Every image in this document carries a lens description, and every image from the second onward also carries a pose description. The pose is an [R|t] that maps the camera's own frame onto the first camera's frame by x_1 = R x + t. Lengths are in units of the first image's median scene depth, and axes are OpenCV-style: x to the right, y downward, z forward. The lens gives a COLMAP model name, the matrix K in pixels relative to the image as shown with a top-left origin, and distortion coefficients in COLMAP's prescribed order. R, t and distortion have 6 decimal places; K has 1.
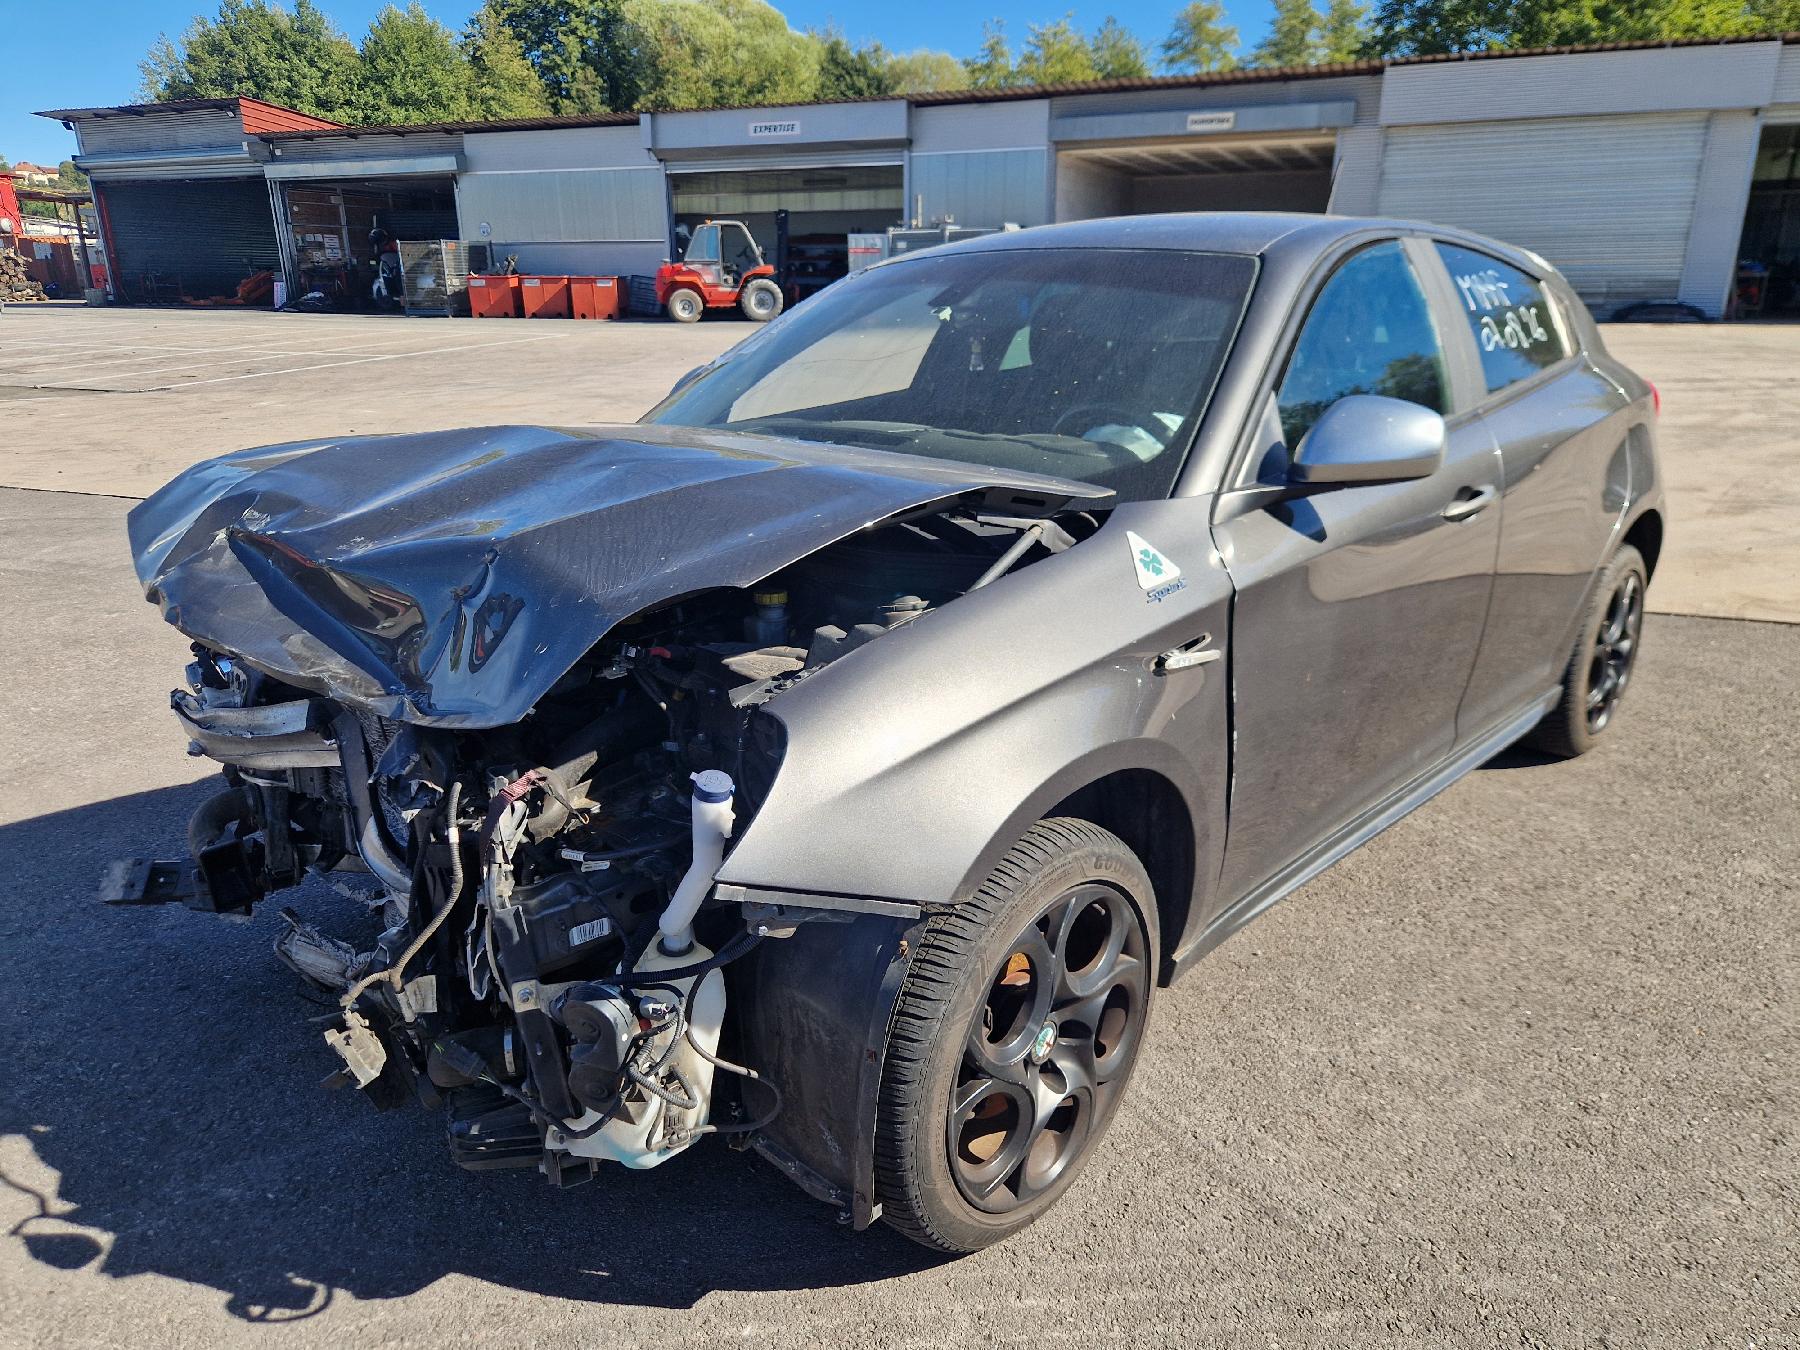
lens RADIAL K [[1209.5, 0, 904.3], [0, 1209.5, 688.9], [0, 0, 1]] dist [0.049718, -0.039245]
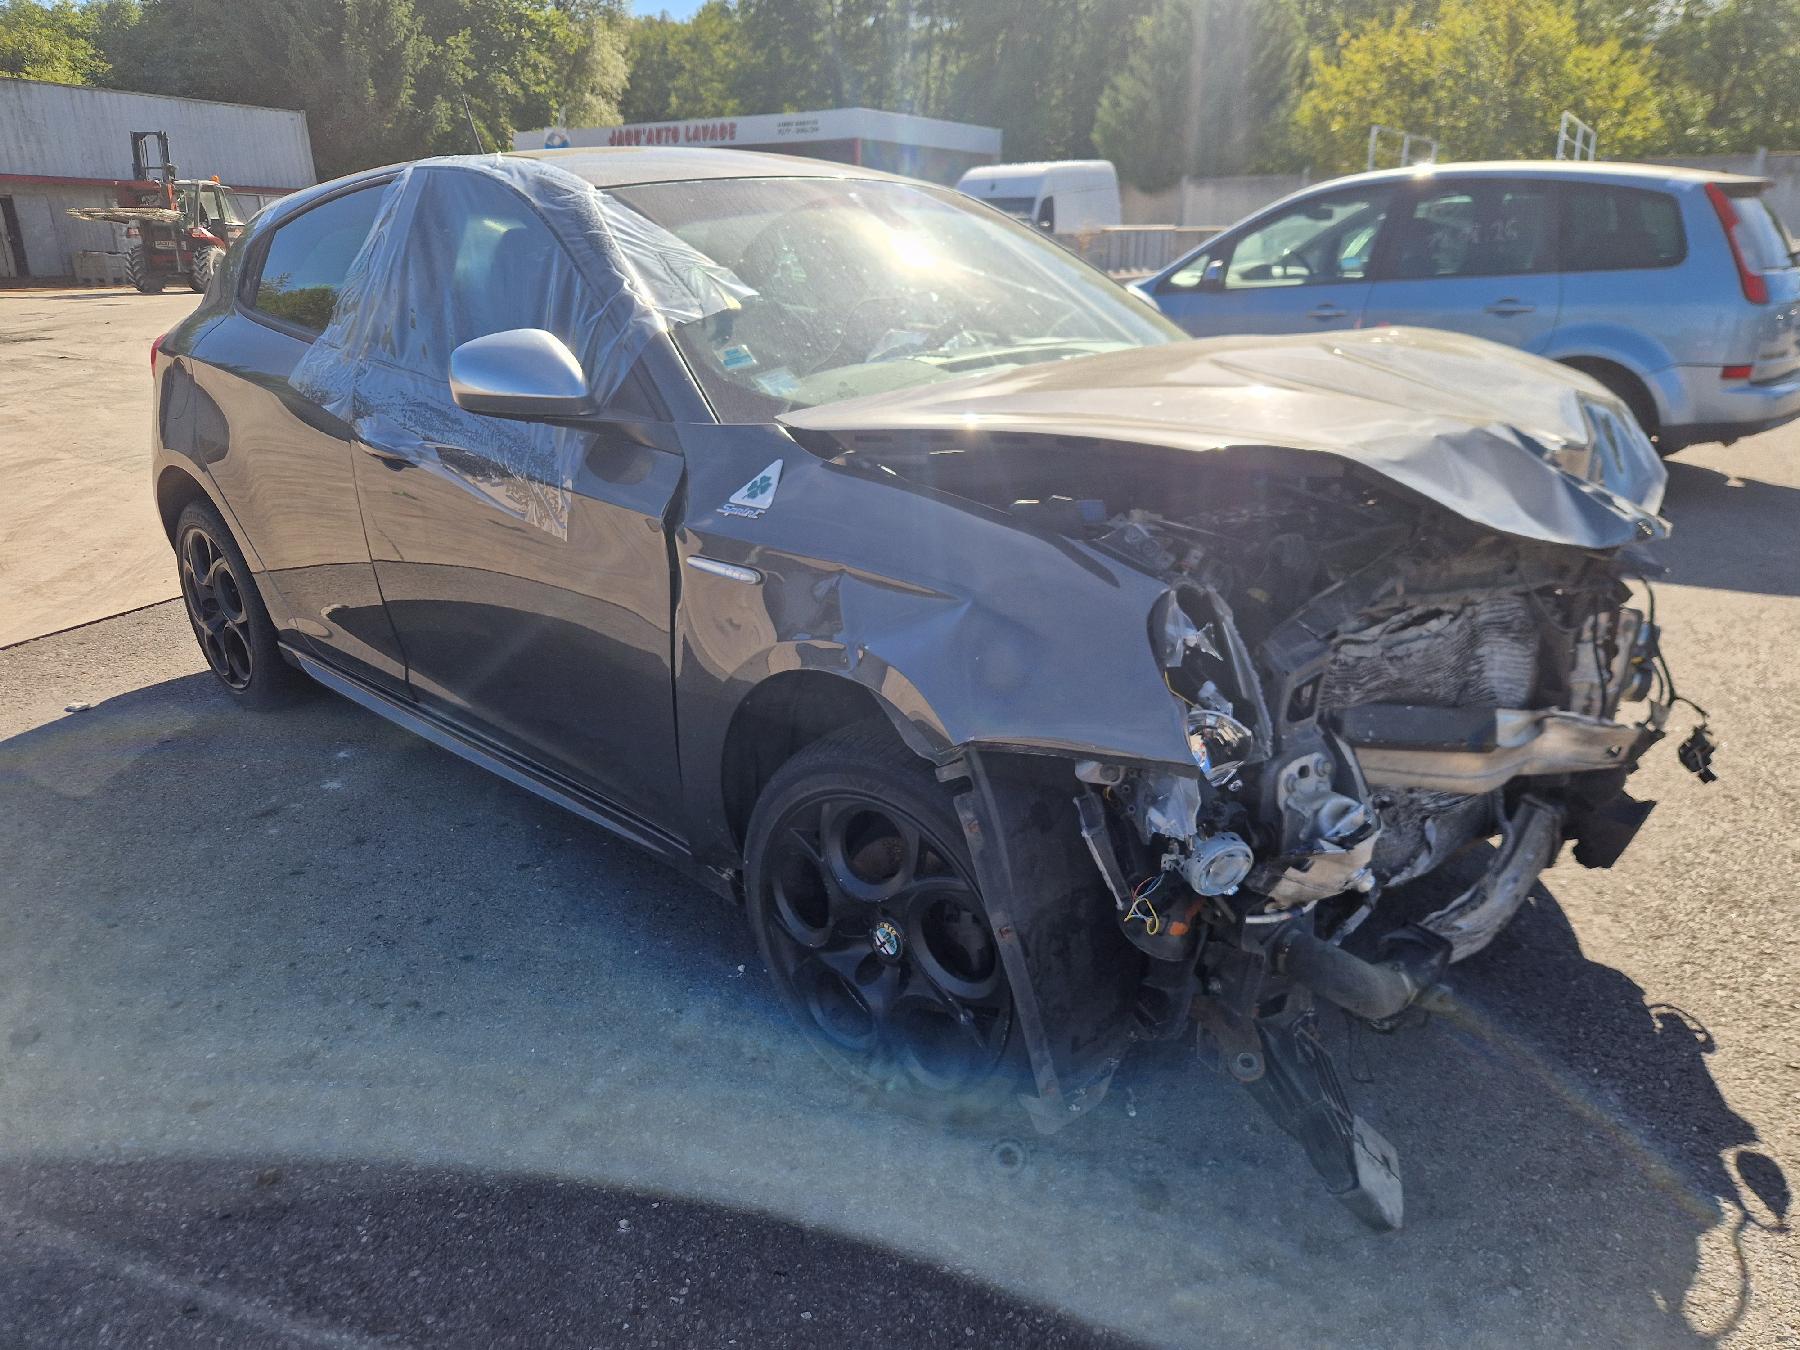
lens RADIAL K [[1209.5, 0, 908.5], [0, 1209.5, 693.2], [0, 0, 1]] dist [0.049718, -0.039245]
pose [[0.004109, -0.337125, 0.941451, -0.094347], [0.320334, 0.892291, 0.318124, -0.026799], [-0.947296, 0.300272, 0.111659, 0.090631]]
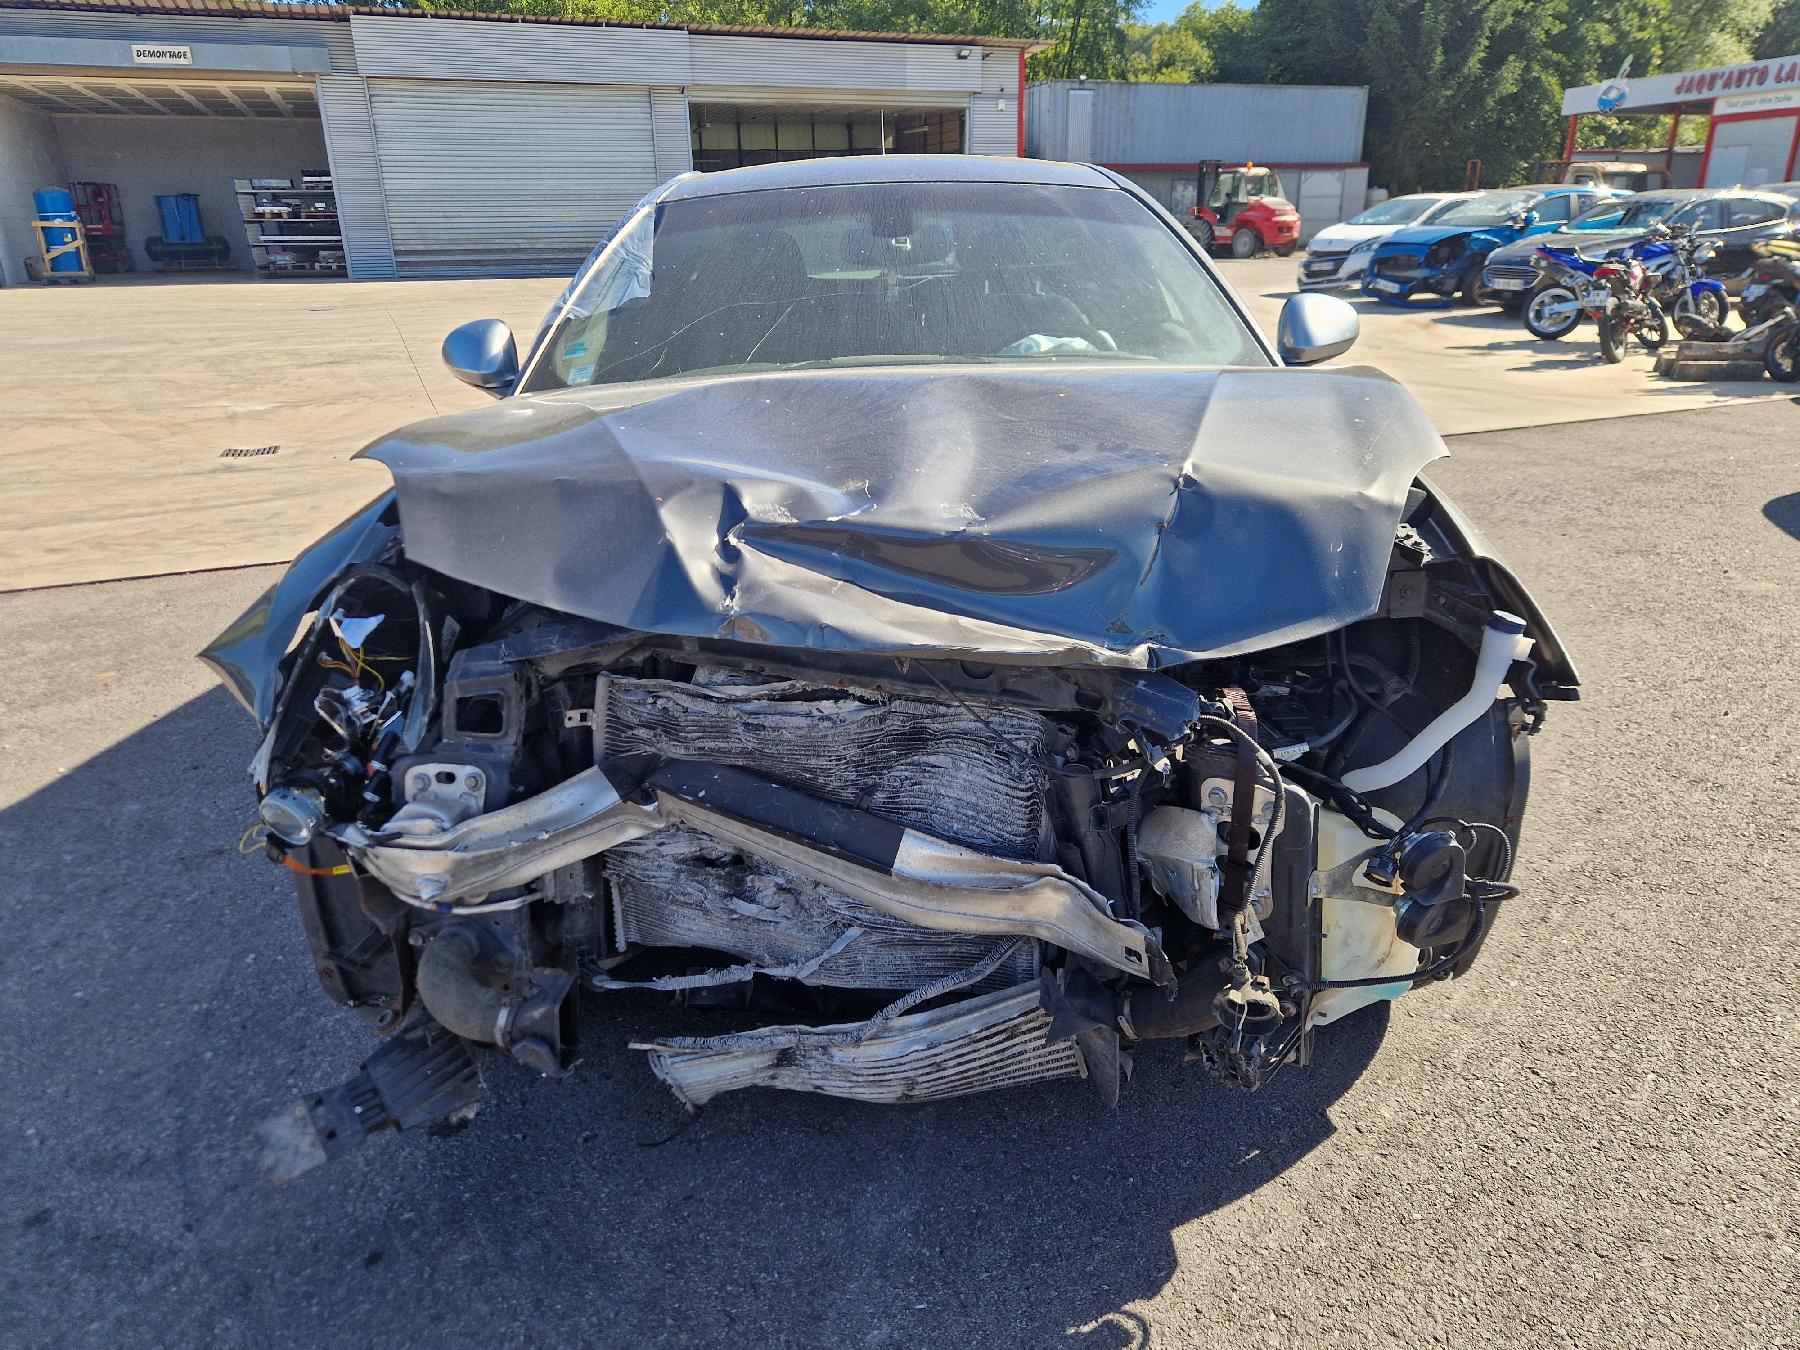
lens RADIAL K [[1209.5, 0, 895.4], [0, 1209.5, 682.9], [0, 0, 1]] dist [0.049718, -0.039245]
pose [[0.716419, -0.248692, 0.651841, -0.065342], [0.231788, 0.966083, 0.113832, -0.006601], [-0.658041, 0.069537, 0.749764, 0.024022]]
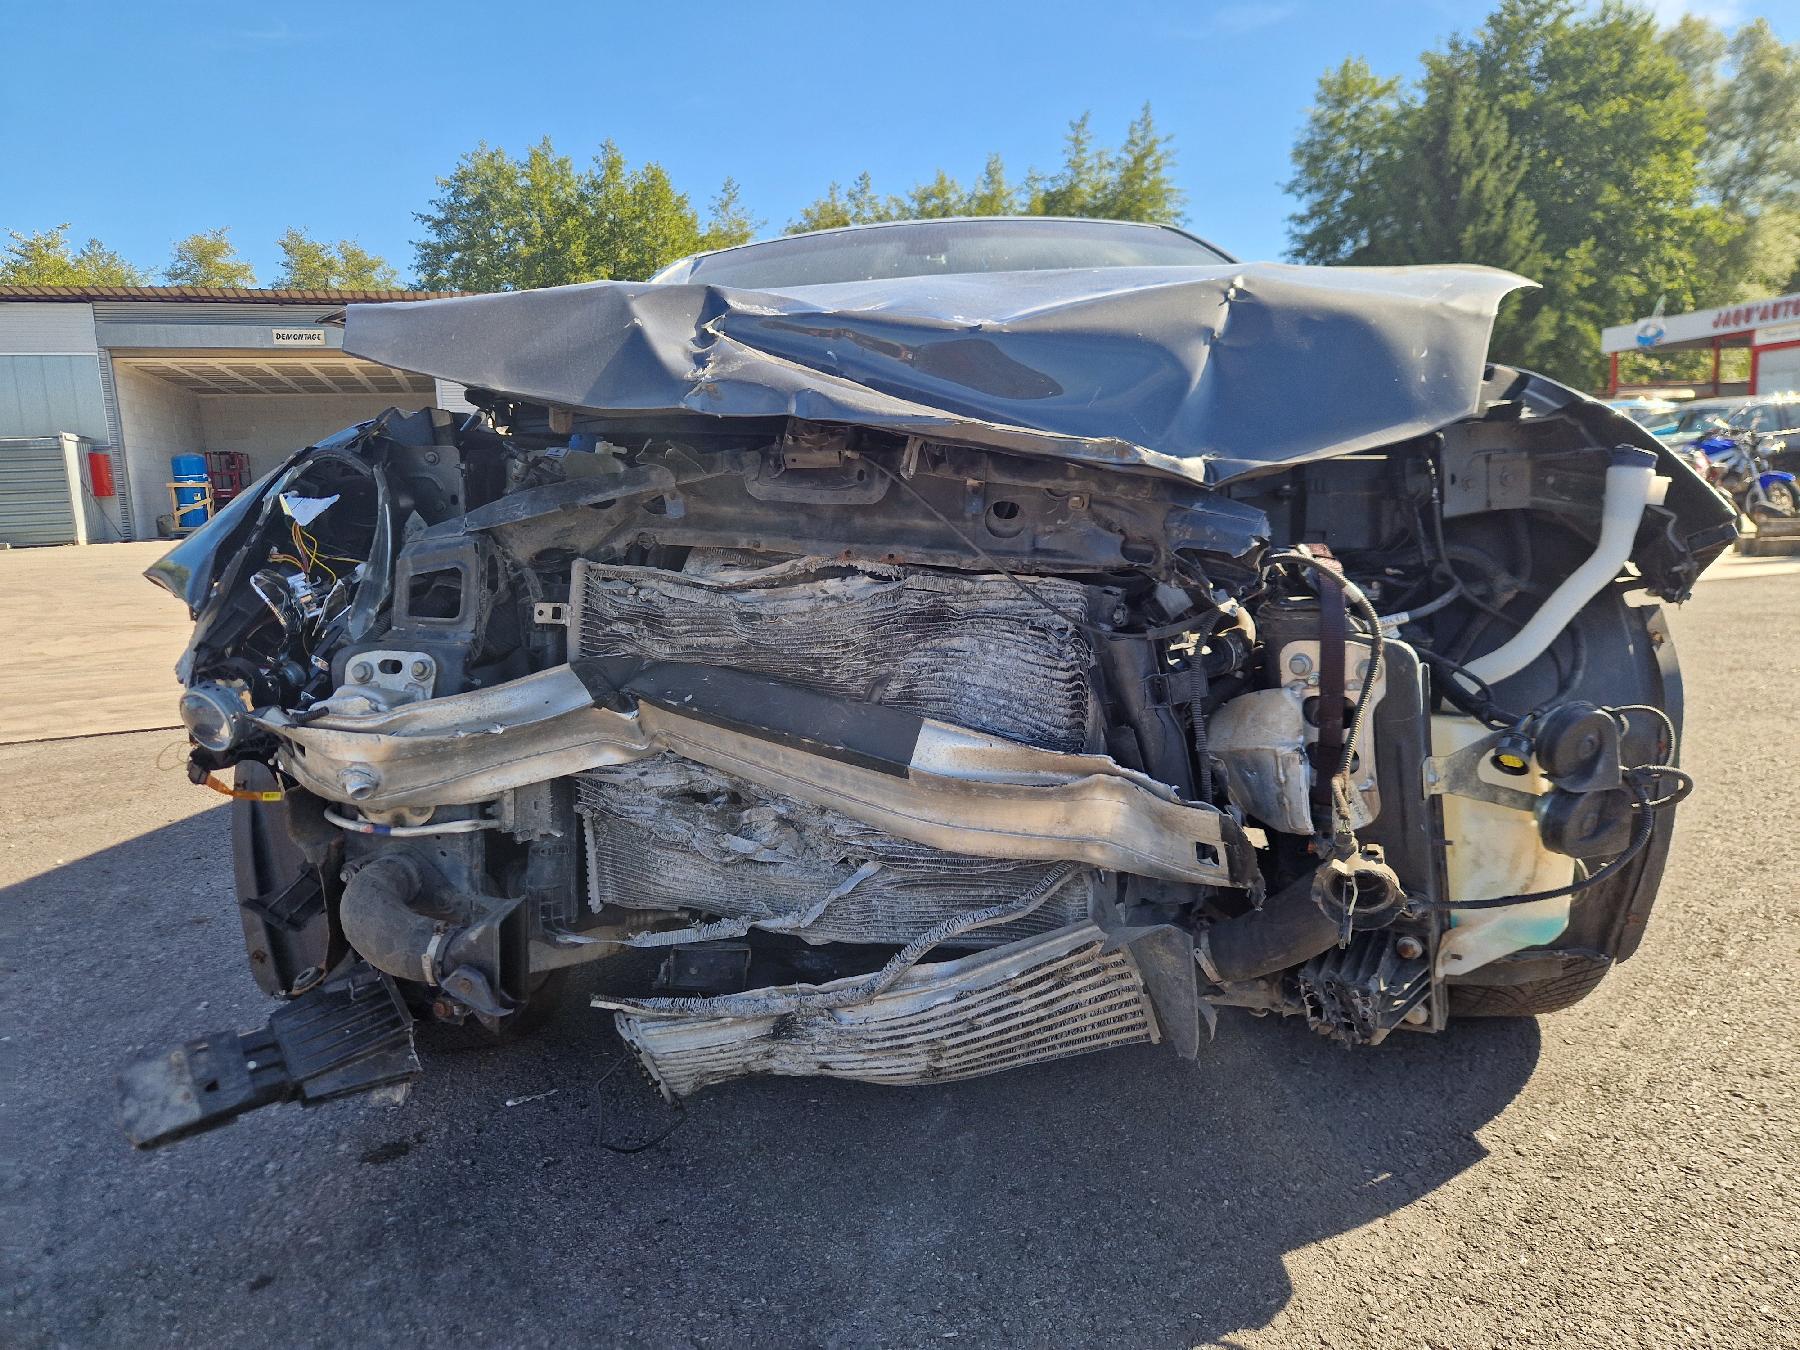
lens RADIAL K [[1209.5, 0, 906.9], [0, 1209.5, 672.7], [0, 0, 1]] dist [0.049718, -0.039245]
pose [[0.748317, -0.123000, 0.651838, -0.060914], [0.244143, 0.964751, -0.098233, 0.009484], [-0.616779, 0.232651, 0.751969, 0.031095]]
